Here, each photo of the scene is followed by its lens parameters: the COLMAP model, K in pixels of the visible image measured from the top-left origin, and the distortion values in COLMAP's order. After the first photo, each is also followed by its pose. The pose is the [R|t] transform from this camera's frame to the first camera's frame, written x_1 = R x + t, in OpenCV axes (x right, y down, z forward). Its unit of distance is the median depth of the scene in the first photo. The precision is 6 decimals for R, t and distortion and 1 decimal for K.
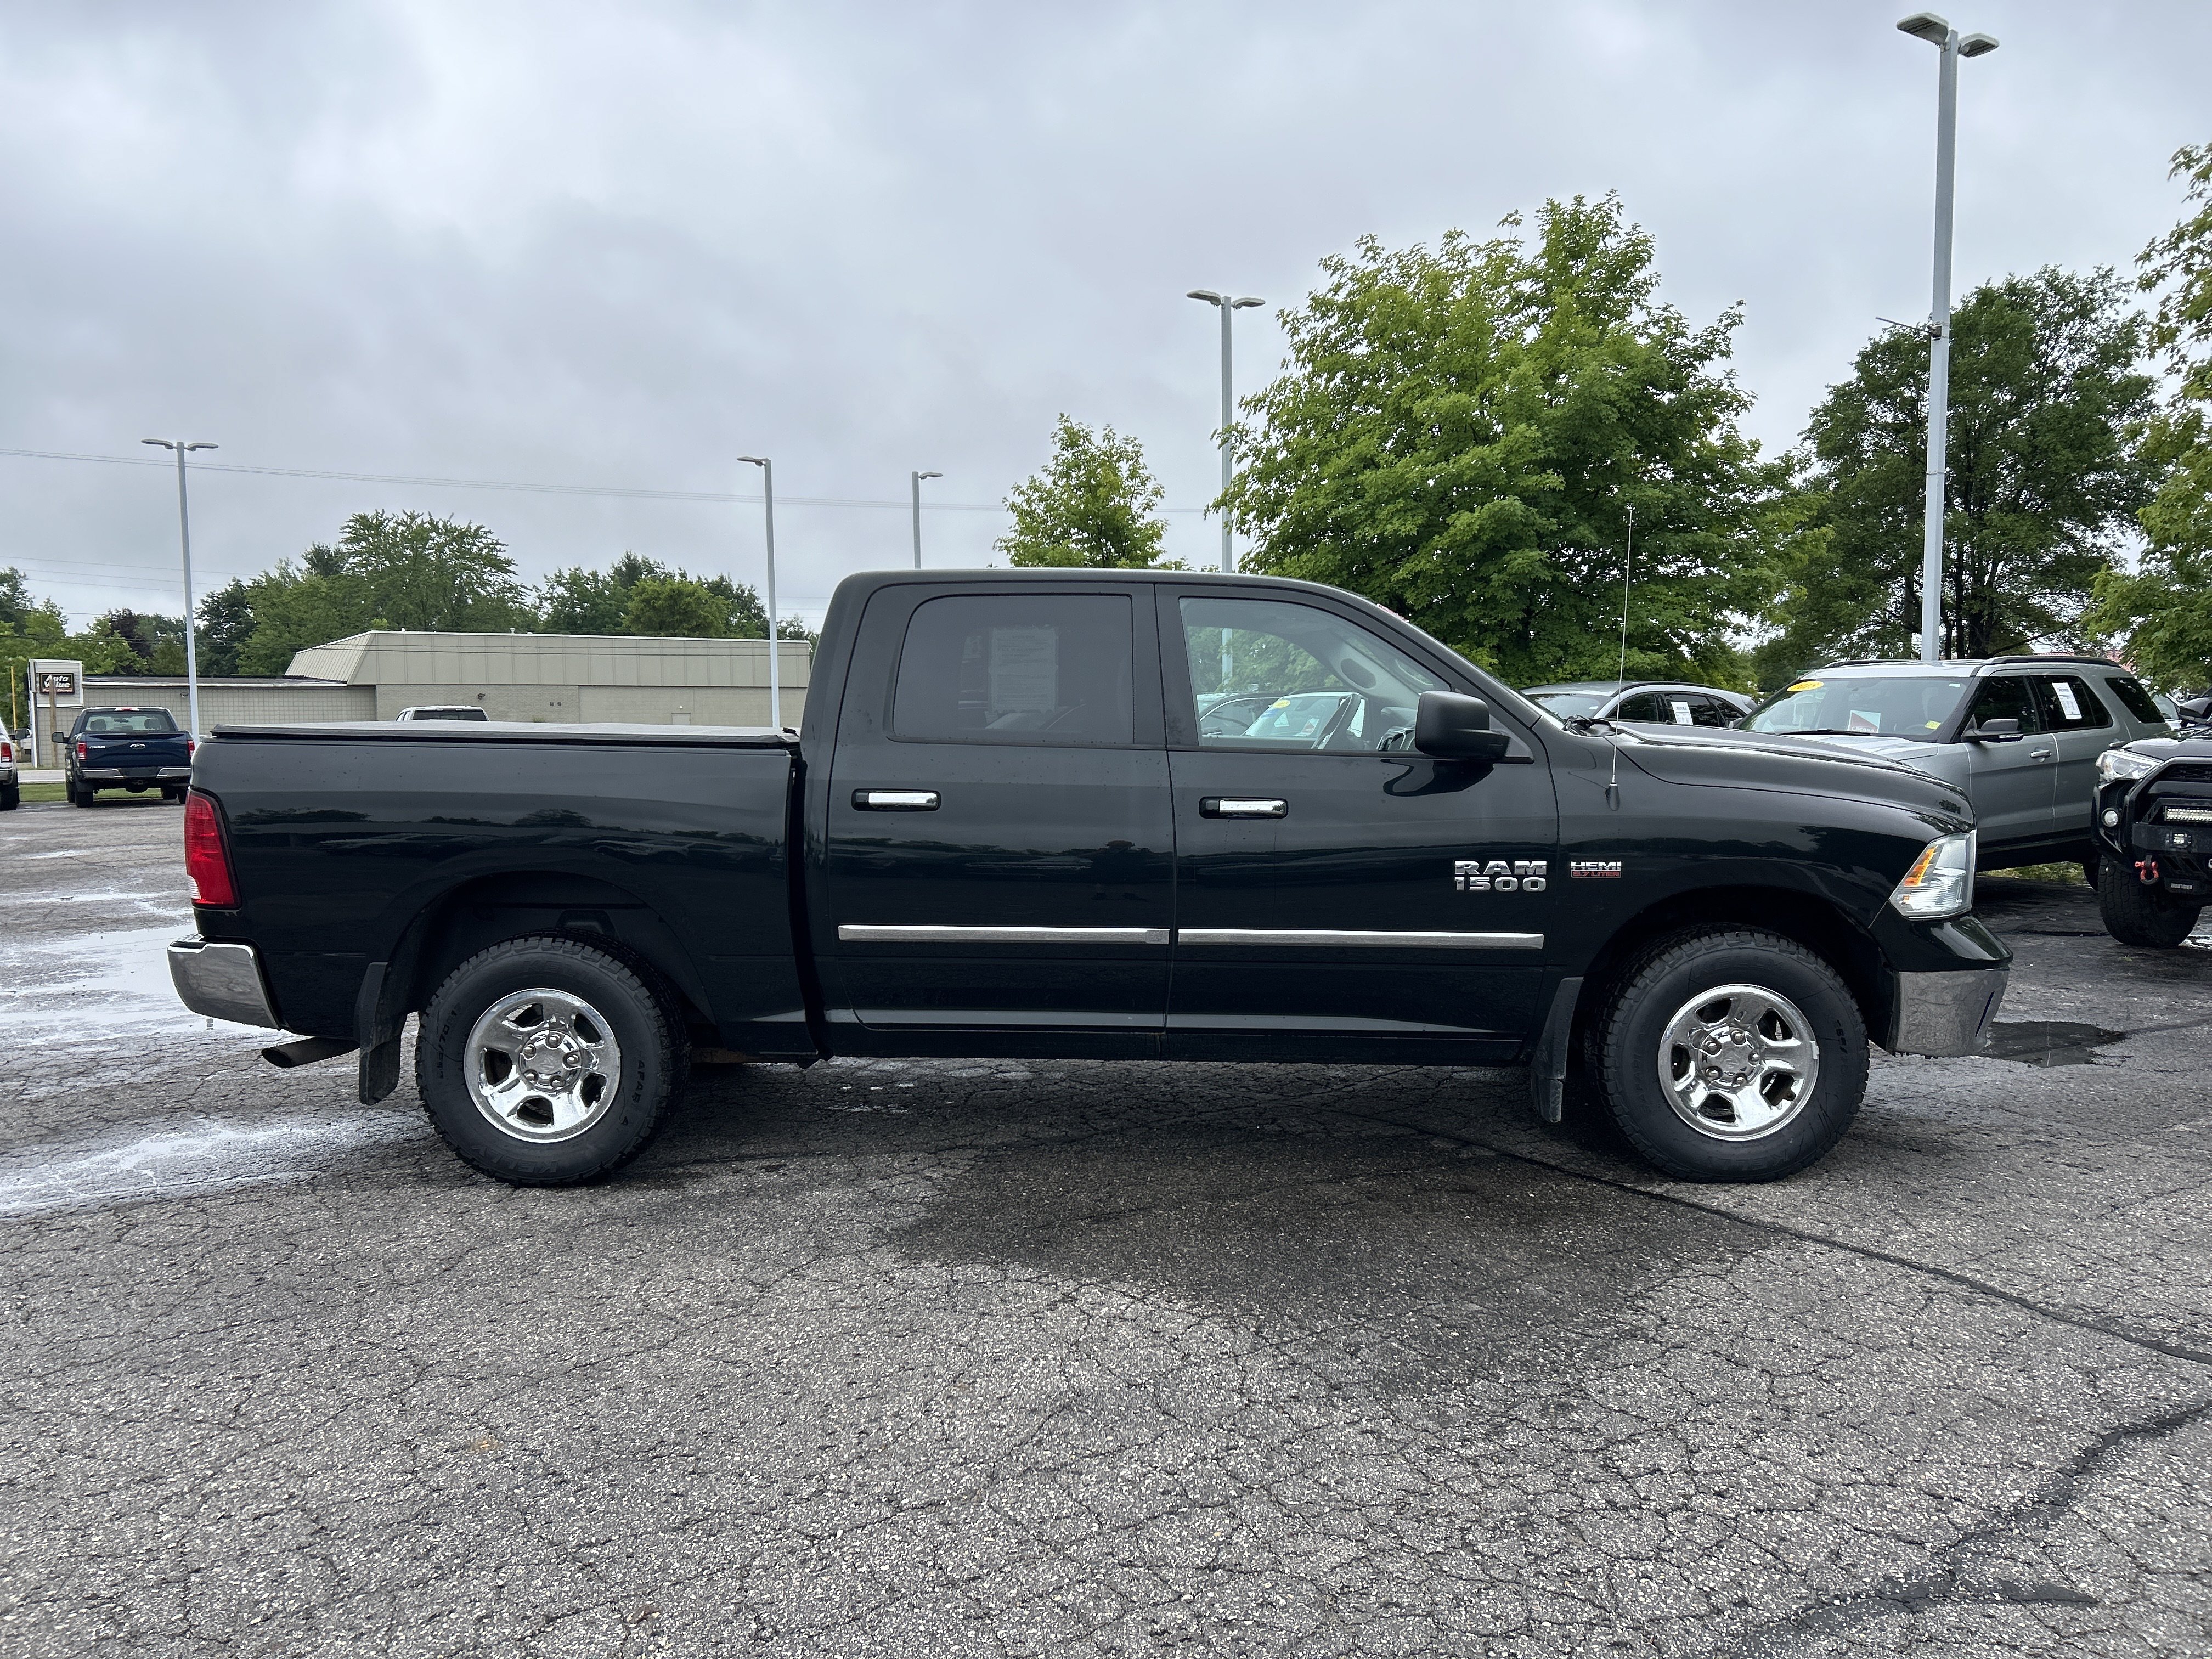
lens RADIAL K [[1670.4, 0, 1100.5], [0, 1670.4, 849.2], [0, 0, 1]] dist [0.054403, -0.057194]
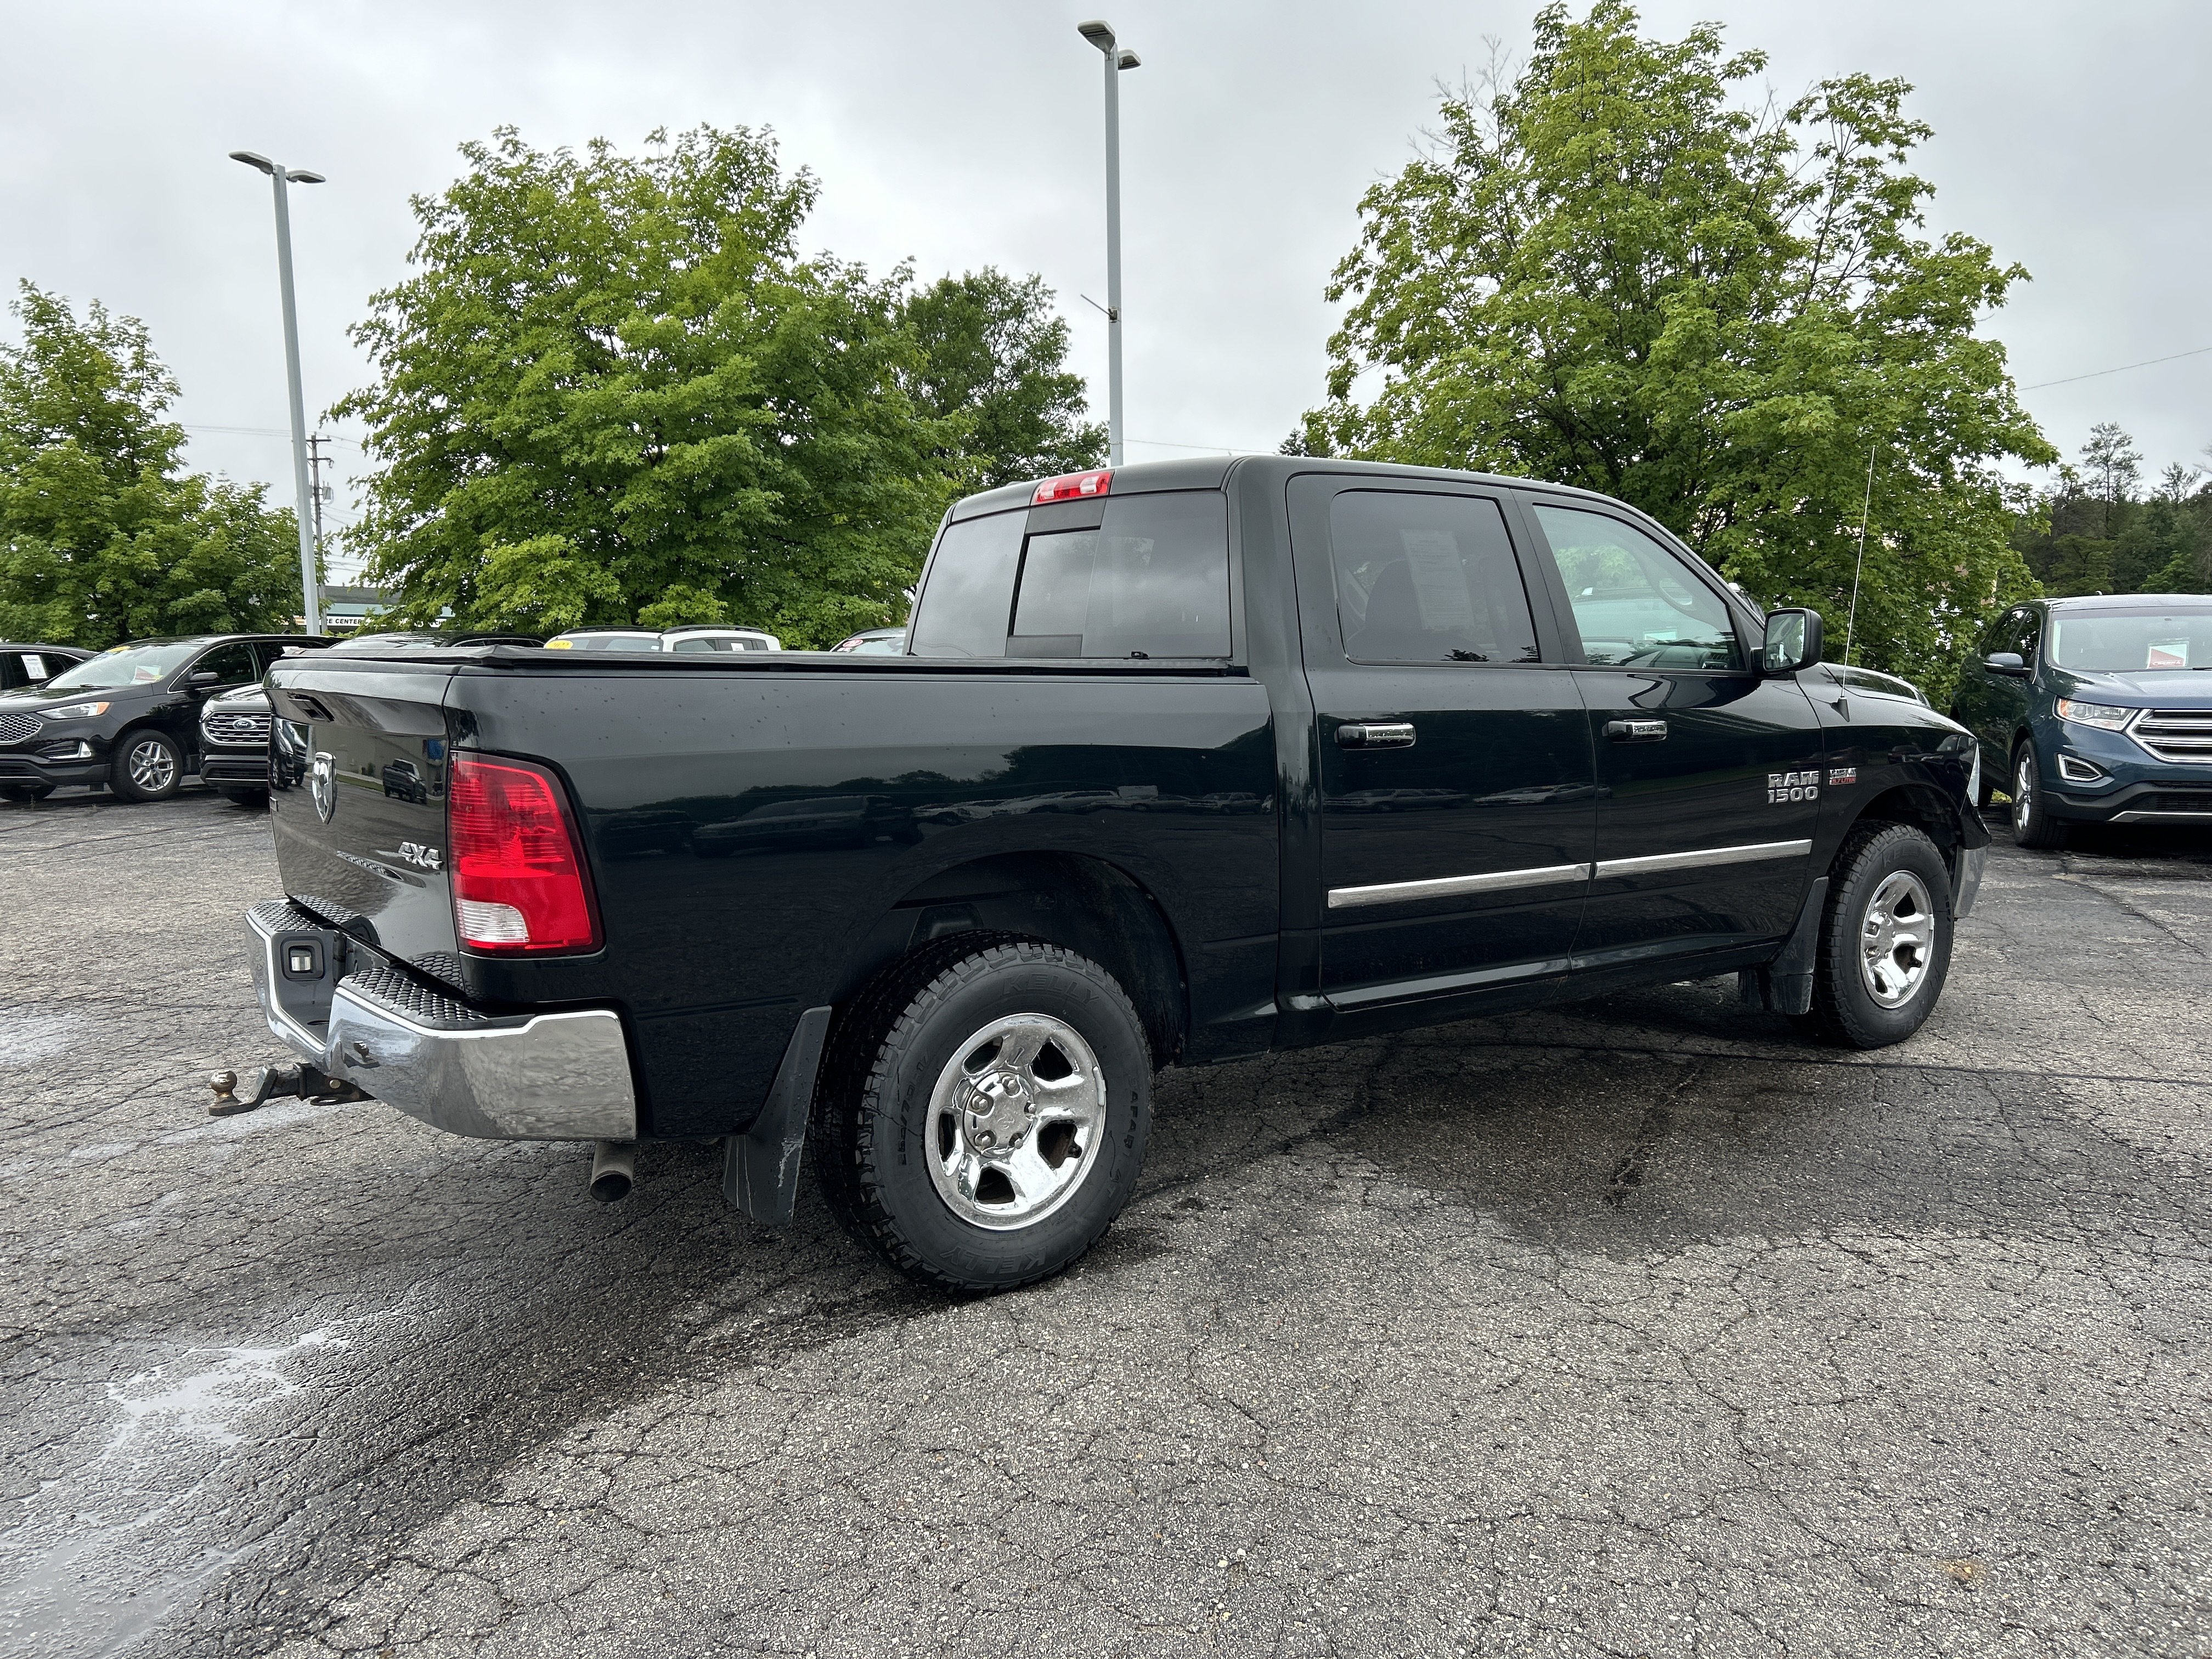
lens RADIAL K [[1670.4, 0, 1124.5], [0, 1670.4, 832.3], [0, 0, 1]] dist [0.054403, -0.057194]
pose [[0.792856, -0.067822, 0.605623, -0.714510], [0.056487, 0.997688, 0.037777, -0.018603], [-0.606785, 0.004258, 0.794855, 0.401604]]
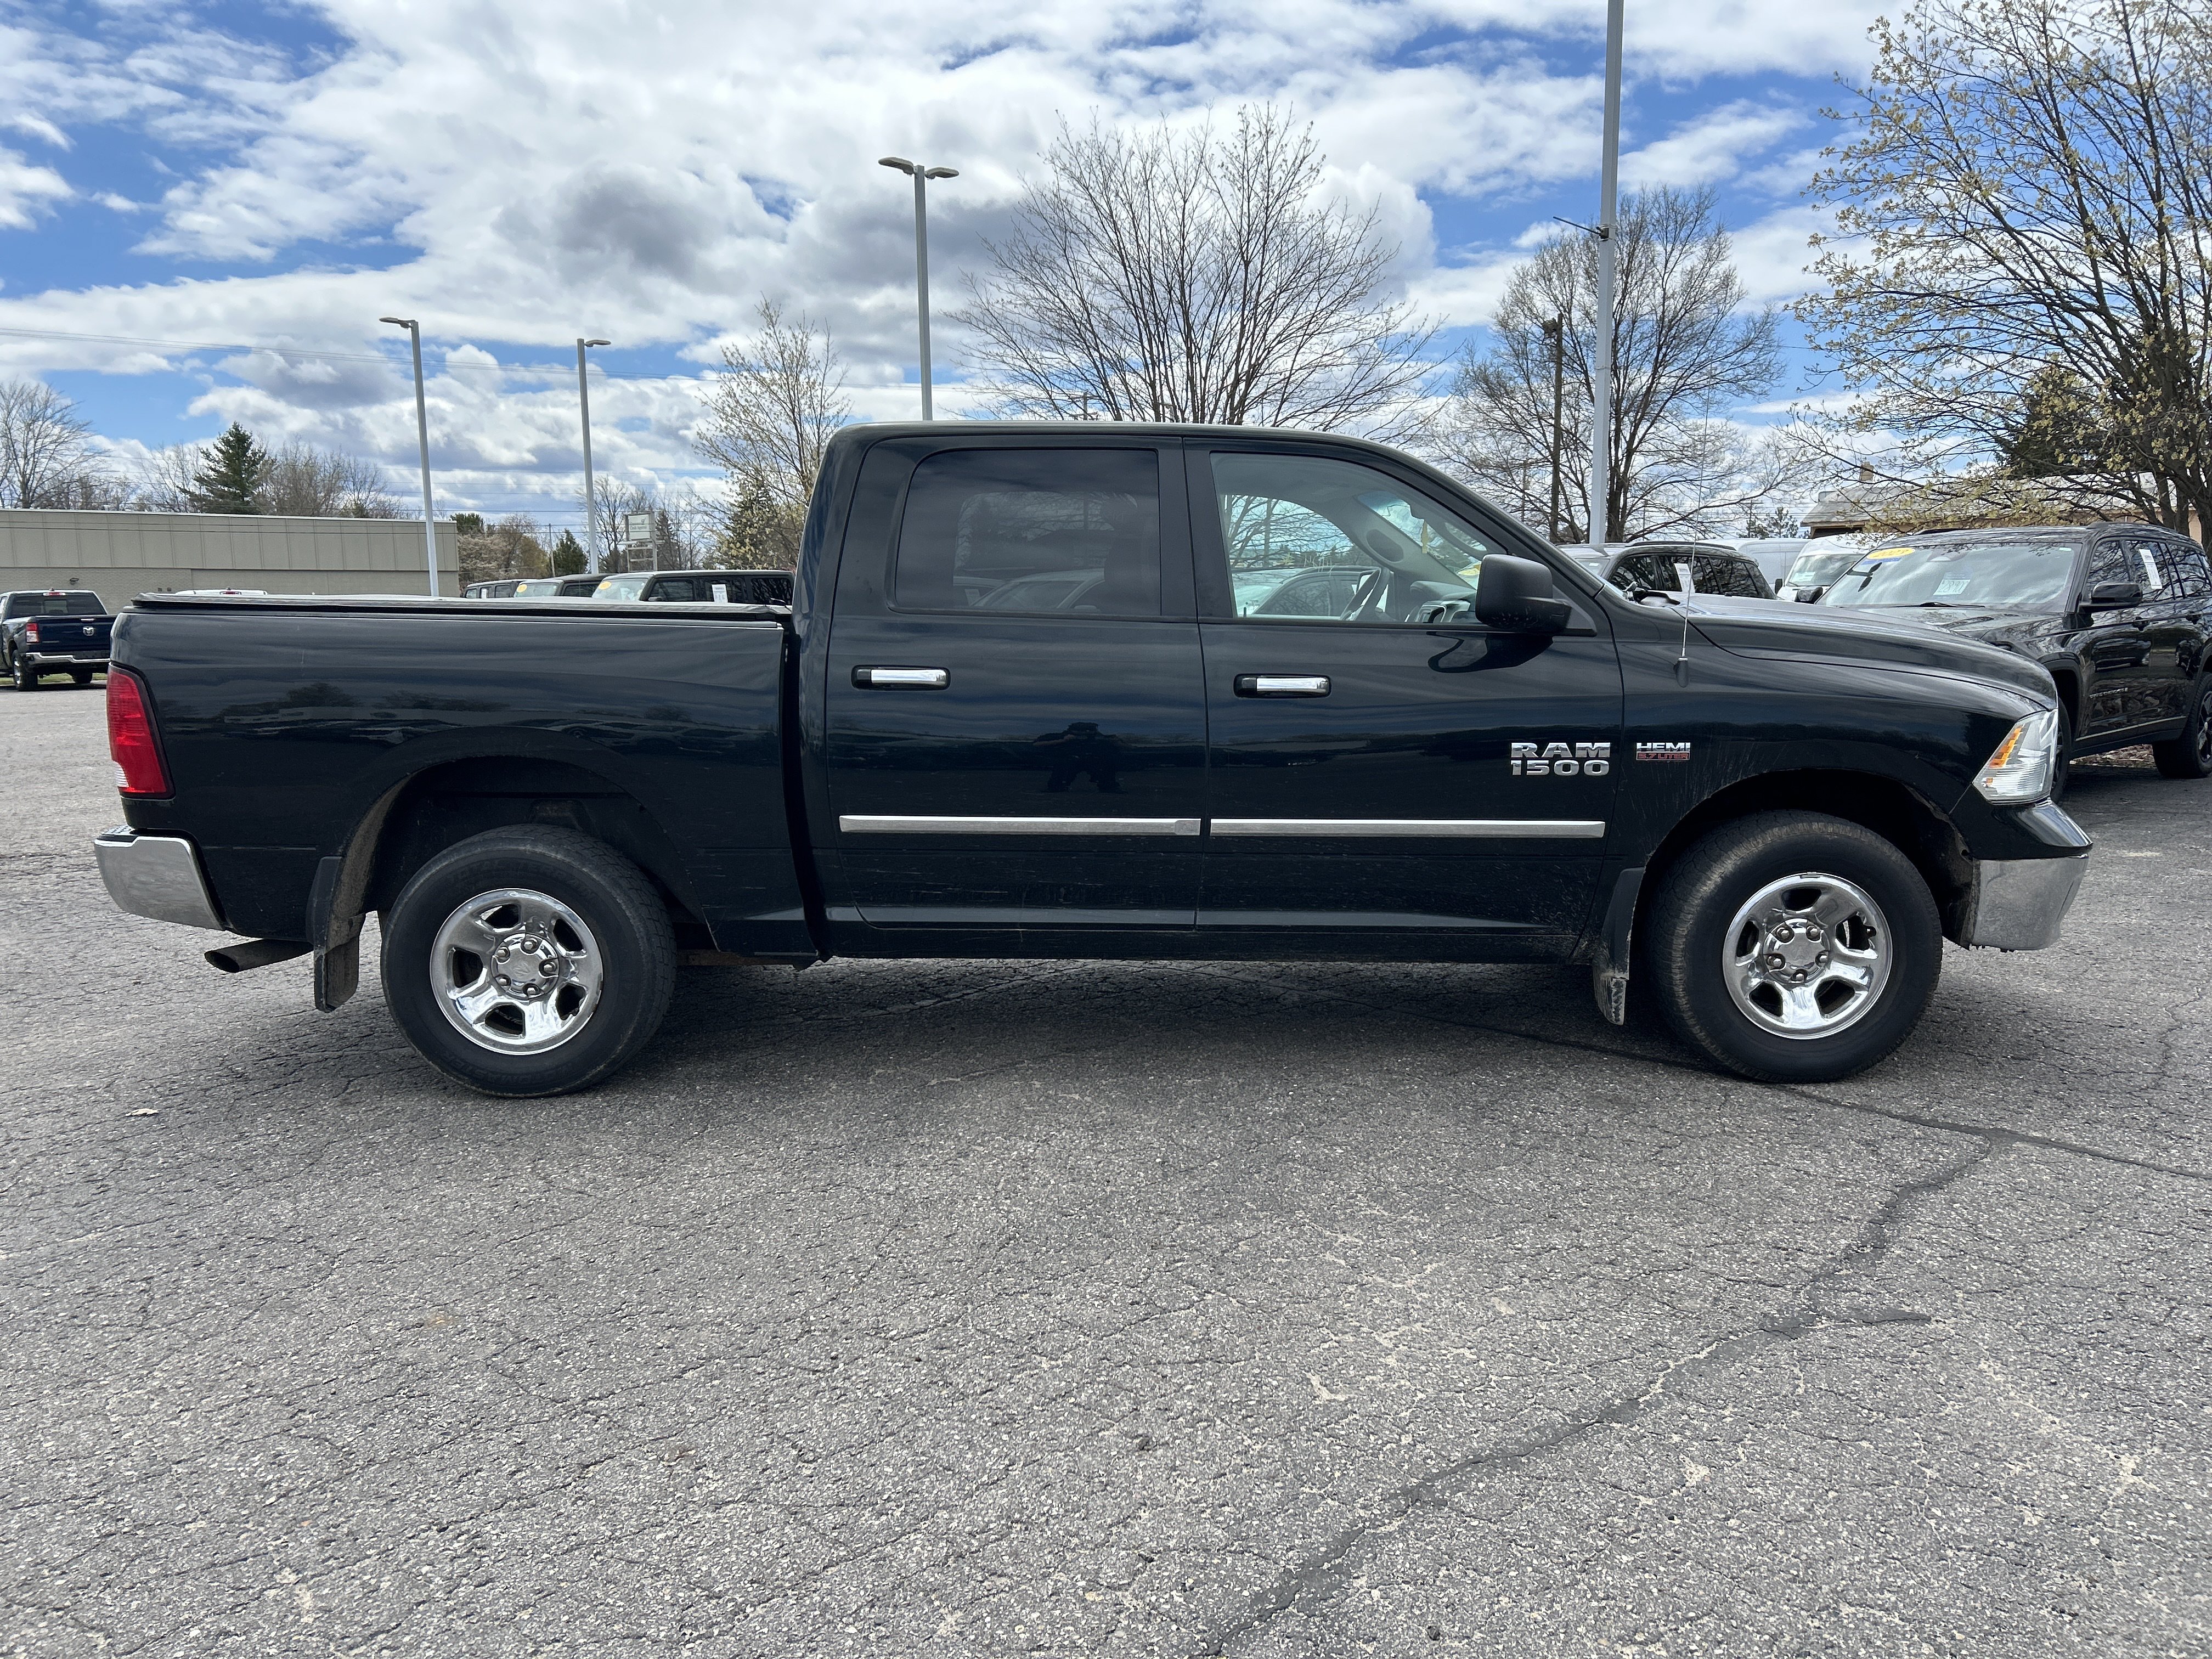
lens RADIAL K [[1670.4, 0, 1130.8], [0, 1670.4, 820.7], [0, 0, 1]] dist [0.054403, -0.057194]
pose [[0.999529, -0.003550, 0.030495, -0.024884], [0.002123, 0.998907, 0.046692, 0.006098], [-0.030627, -0.046605, 0.998444, 0.082261]]
